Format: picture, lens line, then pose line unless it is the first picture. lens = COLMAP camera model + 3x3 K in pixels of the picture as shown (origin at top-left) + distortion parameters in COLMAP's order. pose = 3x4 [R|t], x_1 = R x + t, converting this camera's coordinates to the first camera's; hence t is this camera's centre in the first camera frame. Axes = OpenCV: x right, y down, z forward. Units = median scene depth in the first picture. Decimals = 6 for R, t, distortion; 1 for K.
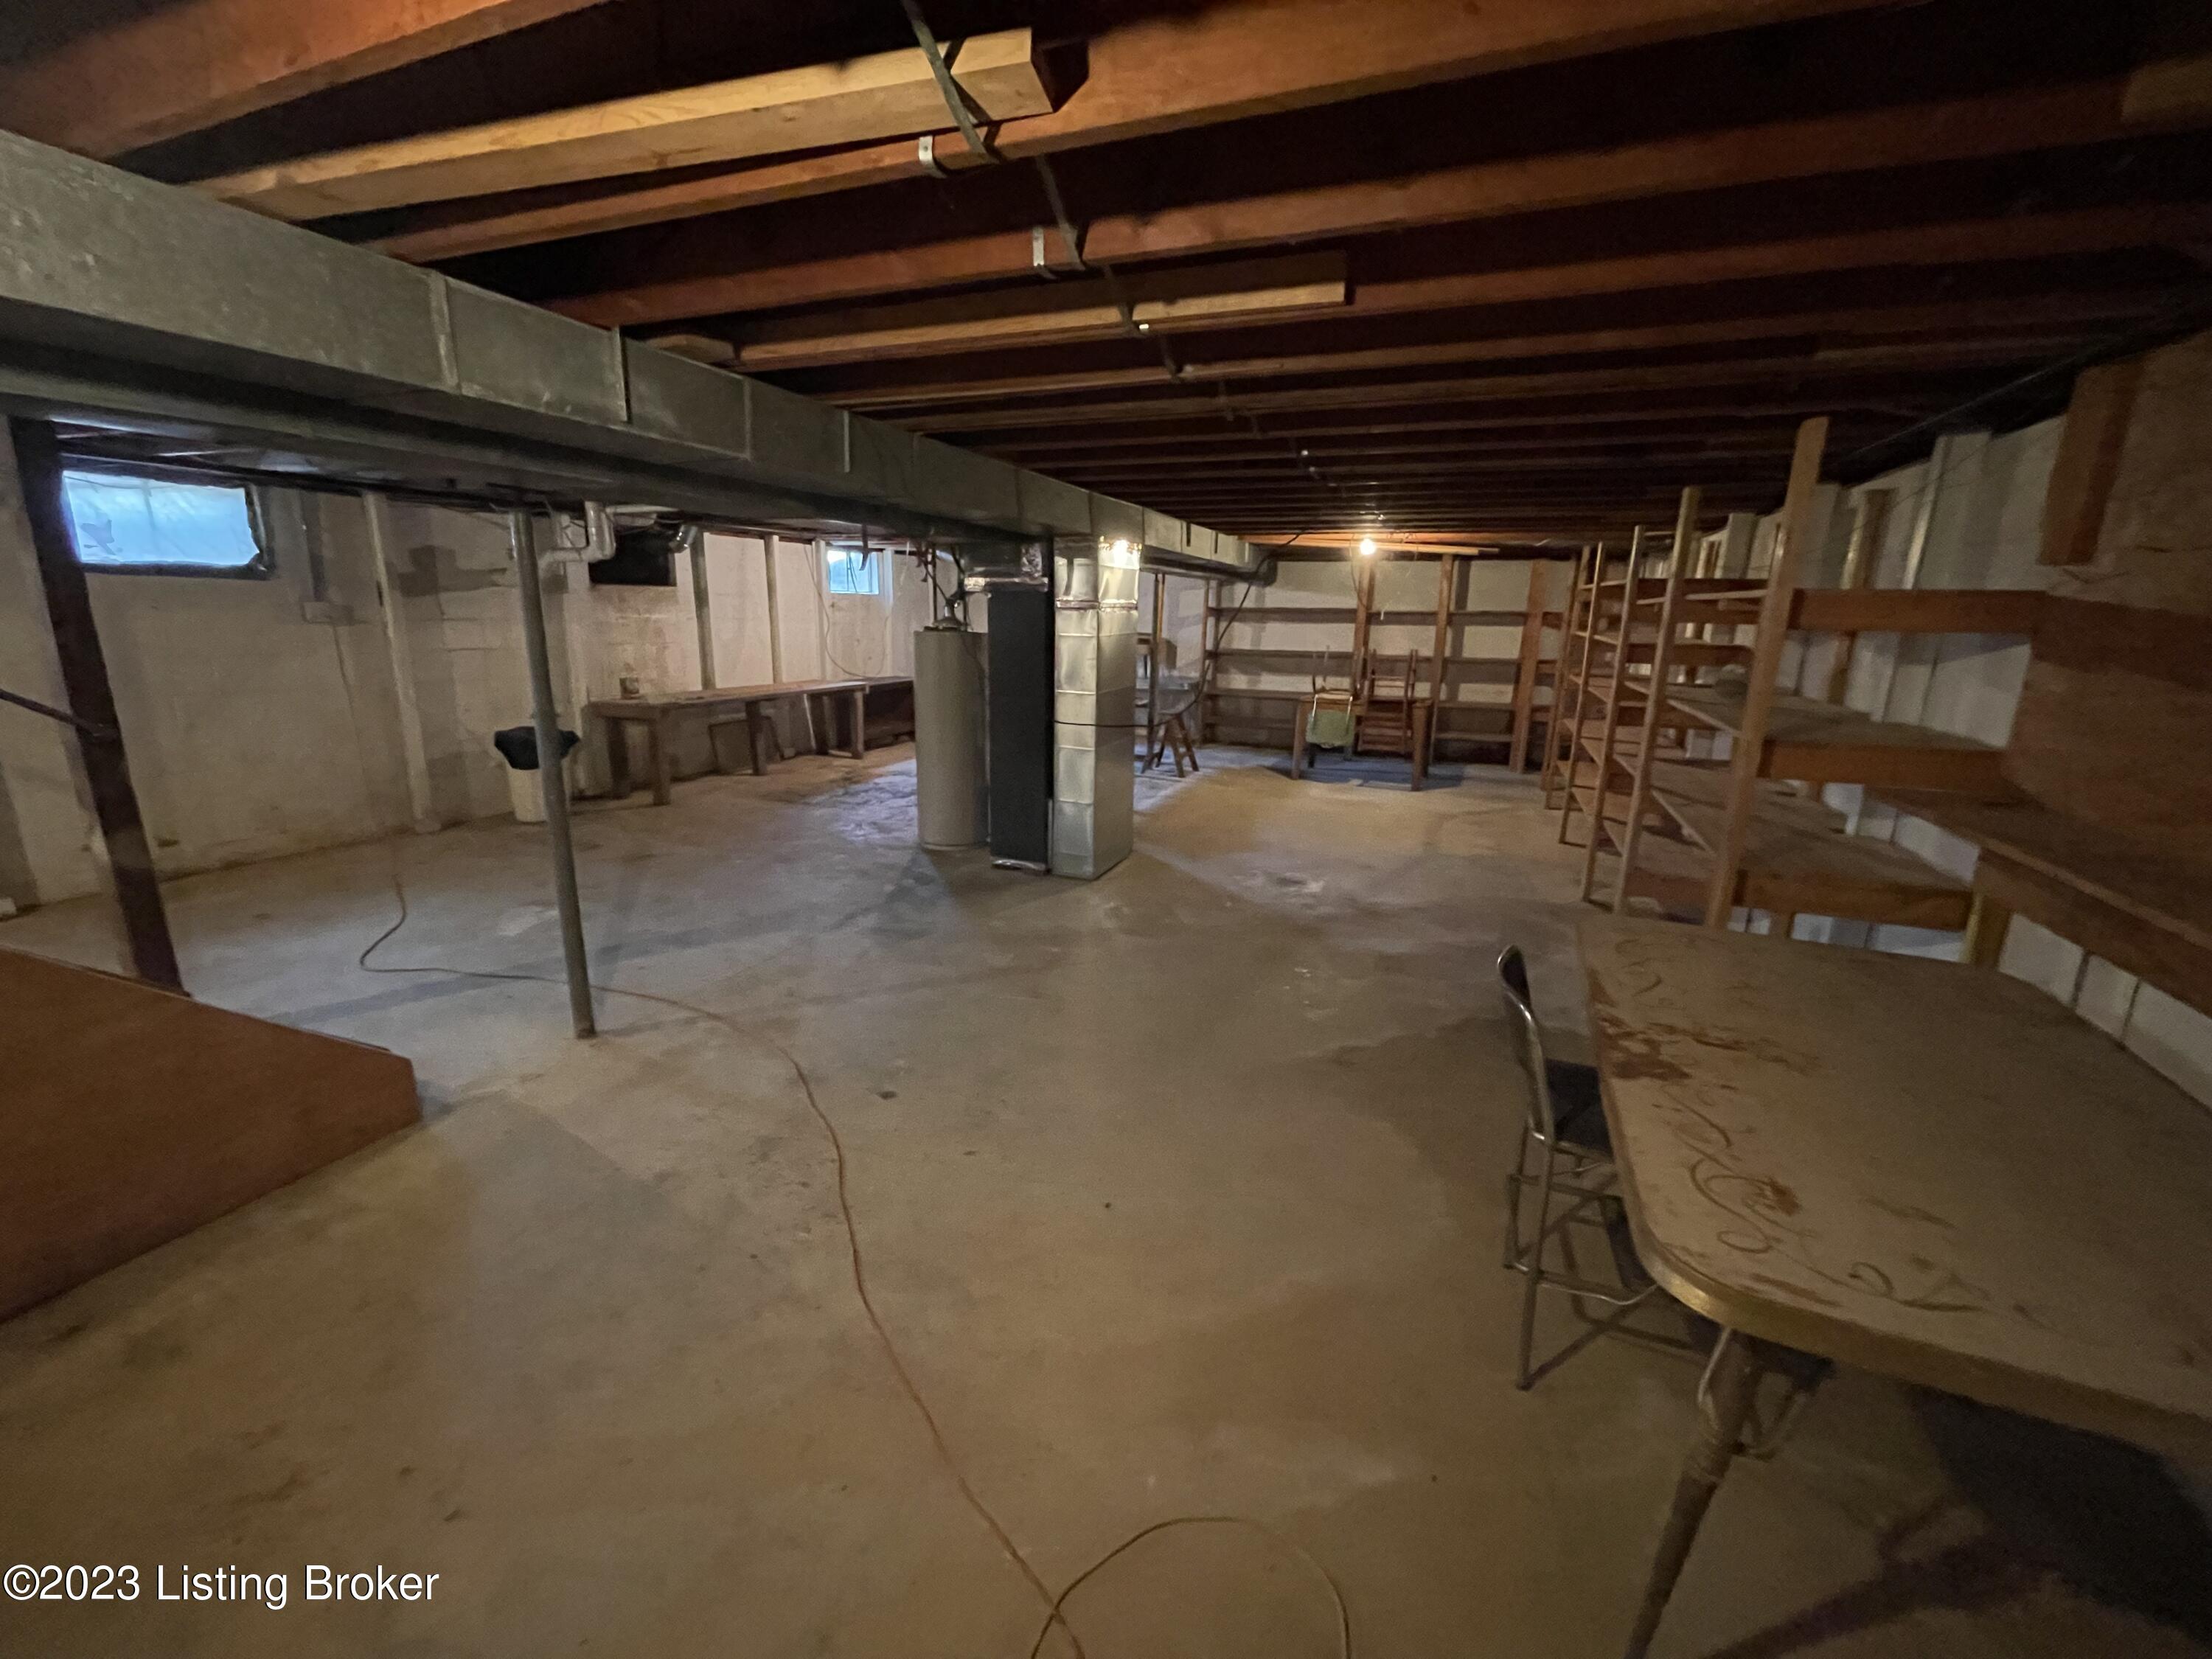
lens RADIAL K [[902.2, 0, 1109.6], [0, 902.2, 827.1], [0, 0, 1]] dist [-0.002111, -0.000184]
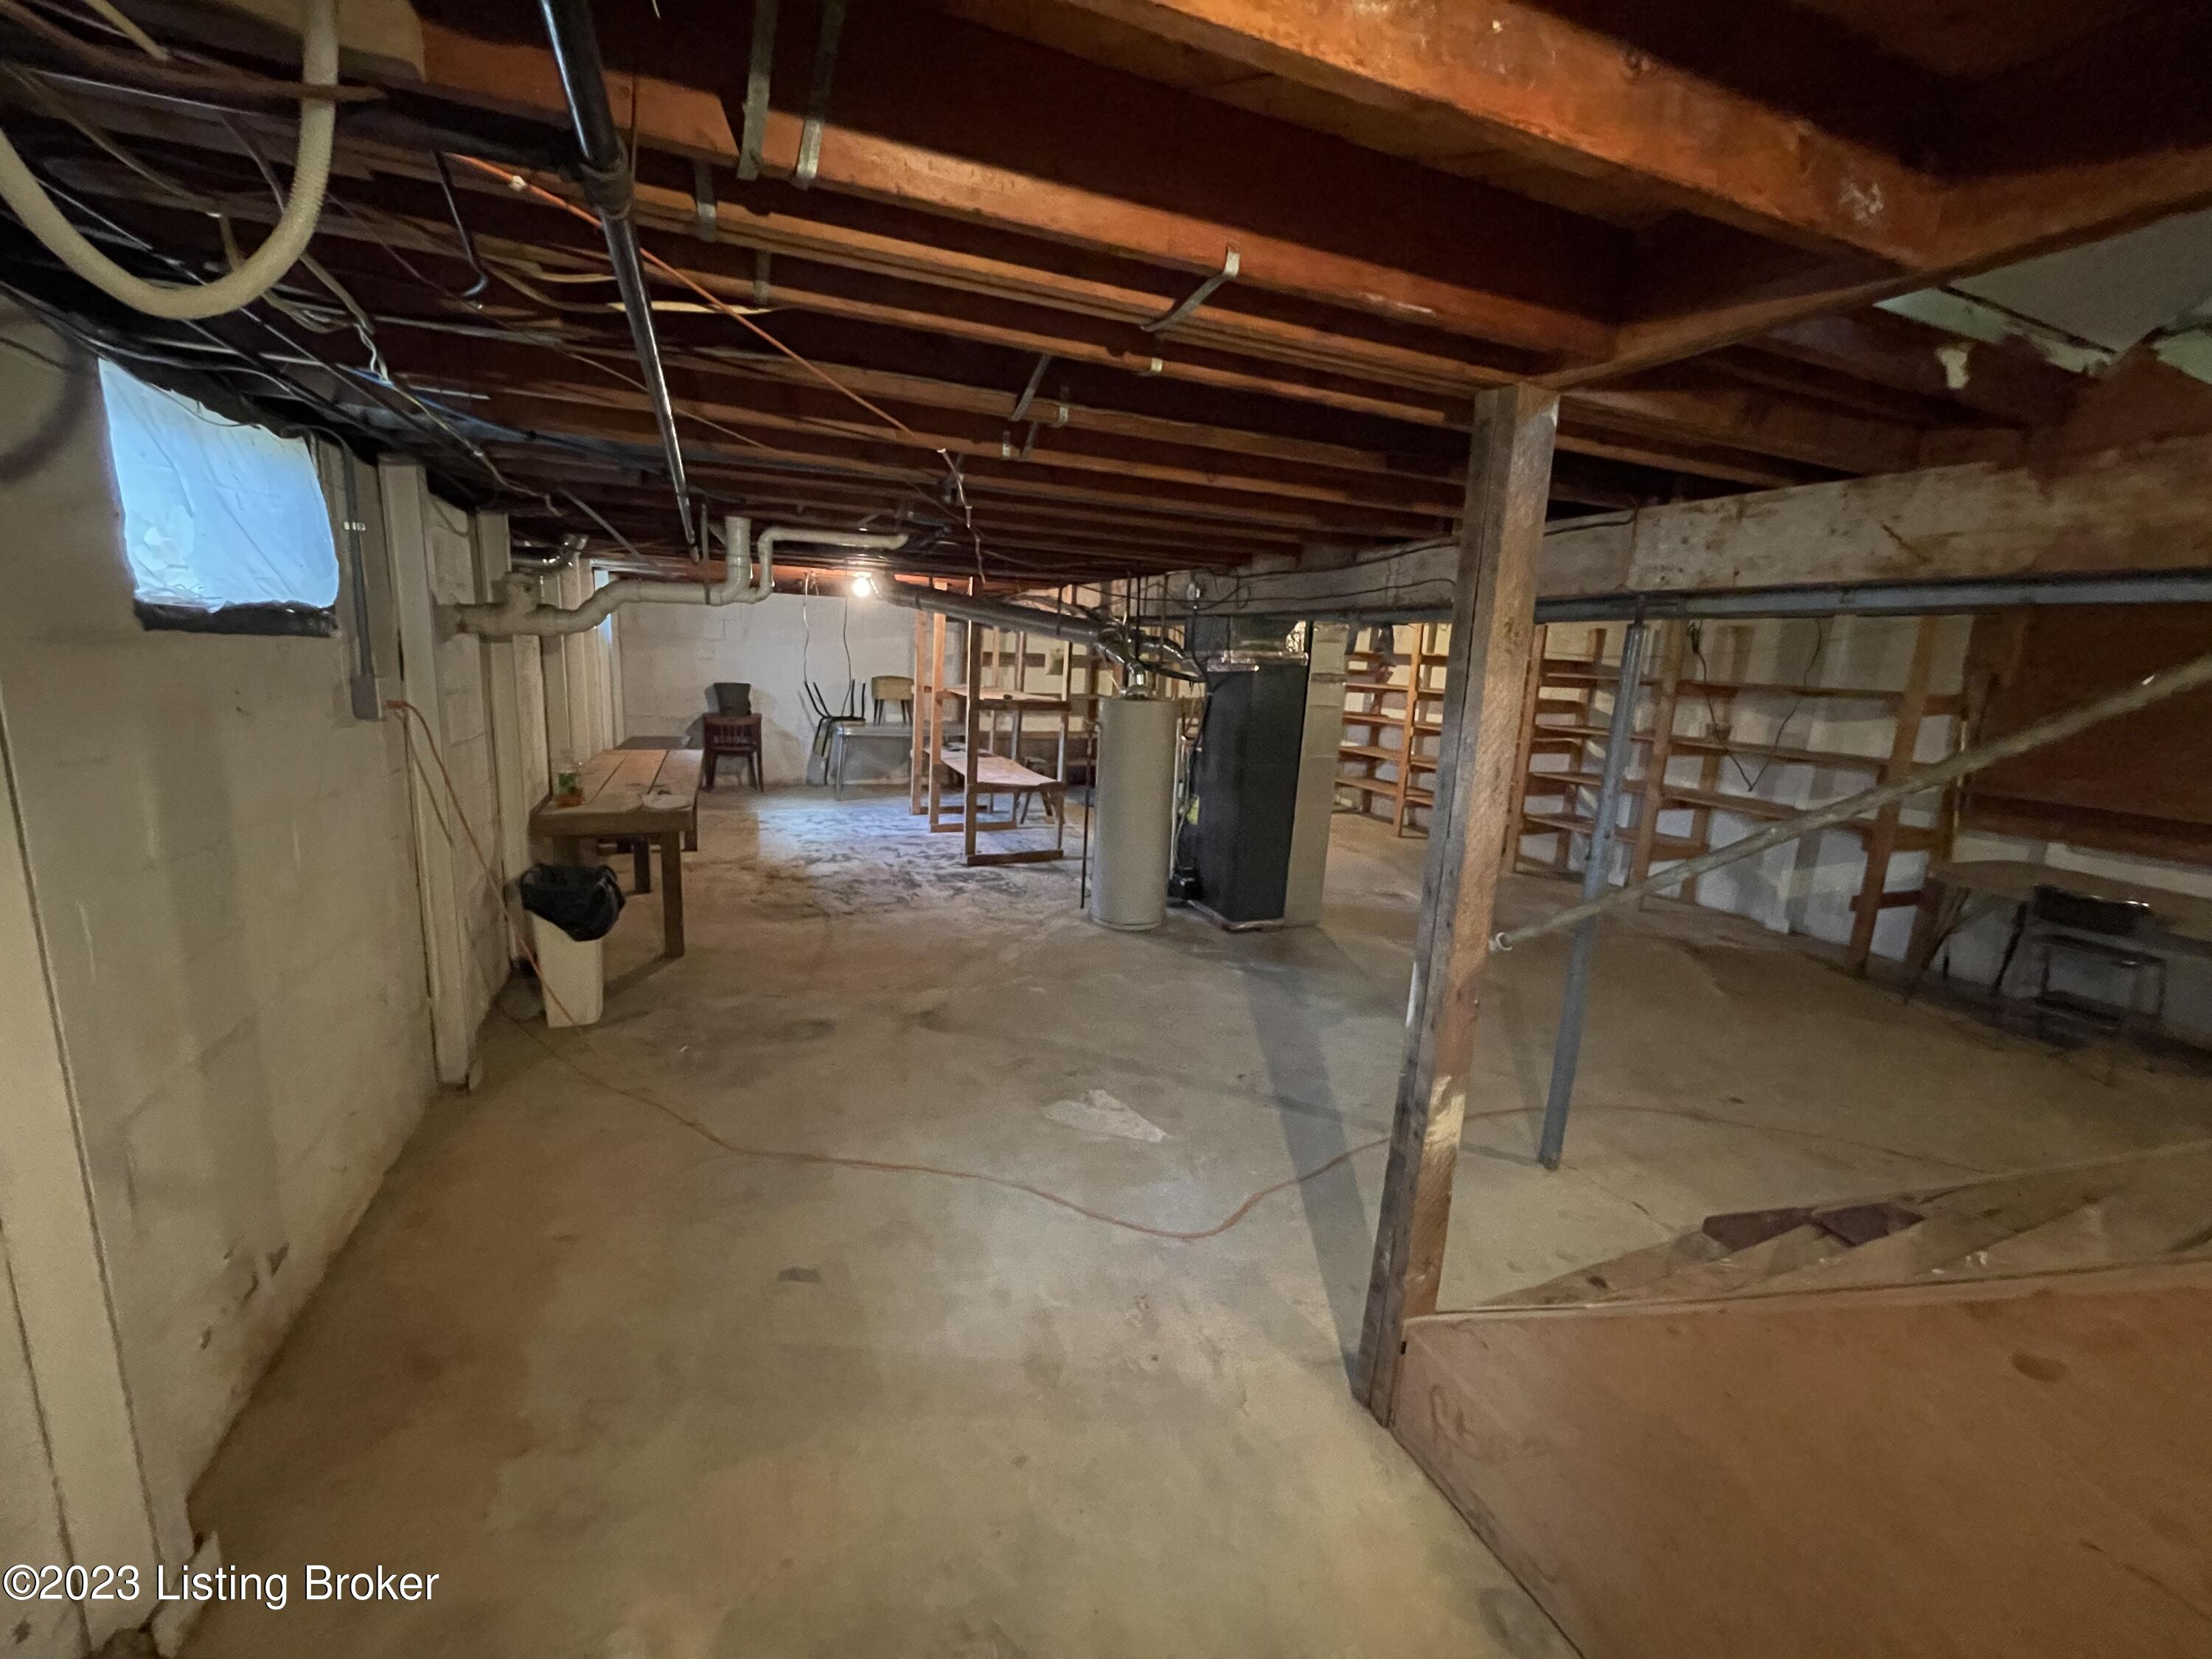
lens RADIAL K [[902.2, 0, 1104.2], [0, 902.2, 829.5], [0, 0, 1]] dist [-0.002111, -0.000184]
pose [[0.714121, -0.127808, 0.688256, -1.001047], [0.129180, 0.990366, 0.049875, -0.151457], [-0.688000, 0.053292, 0.723752, 0.396069]]
